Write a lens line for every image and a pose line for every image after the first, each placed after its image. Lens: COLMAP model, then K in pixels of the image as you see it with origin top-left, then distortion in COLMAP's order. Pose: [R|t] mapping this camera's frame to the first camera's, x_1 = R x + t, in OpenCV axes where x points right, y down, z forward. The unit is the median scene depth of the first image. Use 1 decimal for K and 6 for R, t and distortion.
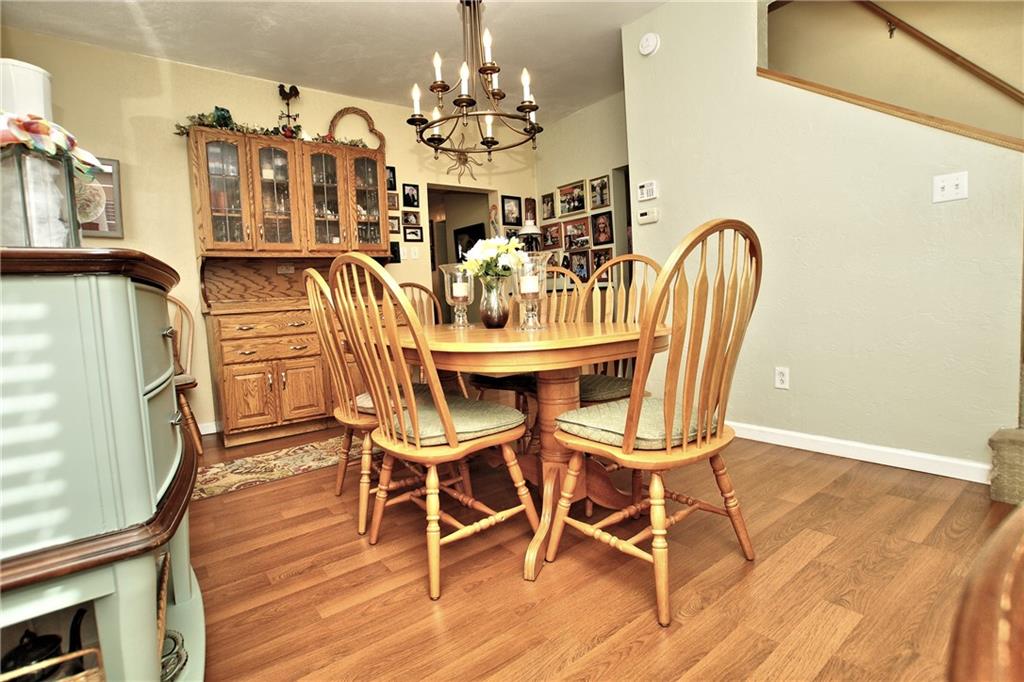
lens RADIAL K [[499.0, 0, 512.0], [0, 499.0, 341.0], [0, 0, 1]] dist [-0.044617, -0.000129]
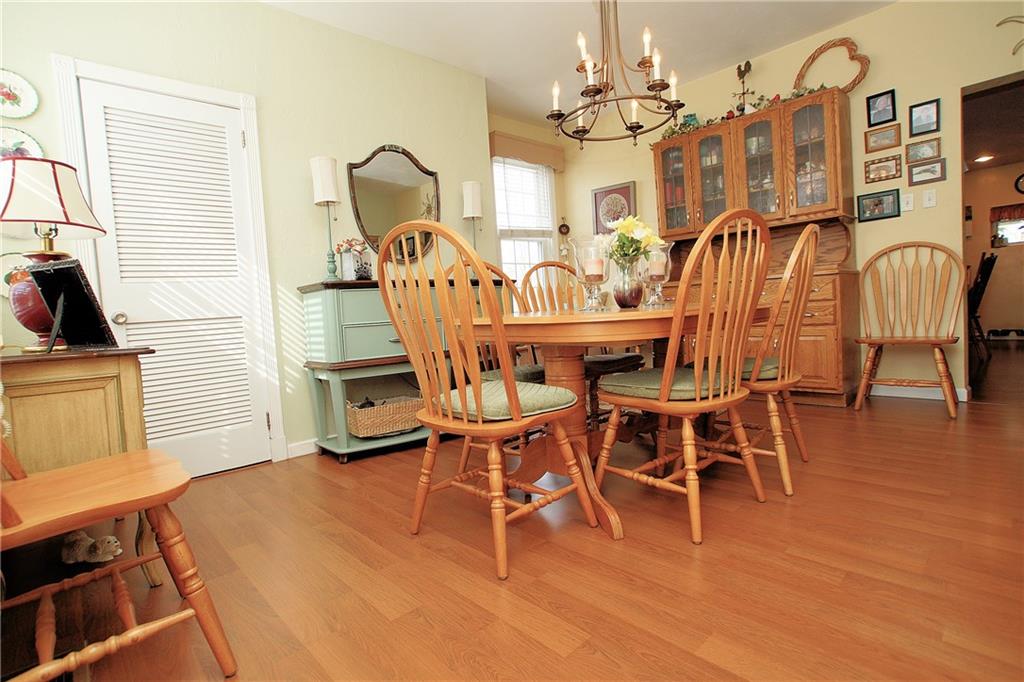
lens RADIAL K [[499.0, 0, 512.0], [0, 499.0, 341.0], [0, 0, 1]] dist [-0.044617, -0.000129]
pose [[0.077433, 0.097118, -0.992256, 0.503958], [-0.029355, 0.995035, 0.095100, -0.029468], [0.996565, 0.021764, 0.079899, 0.412793]]
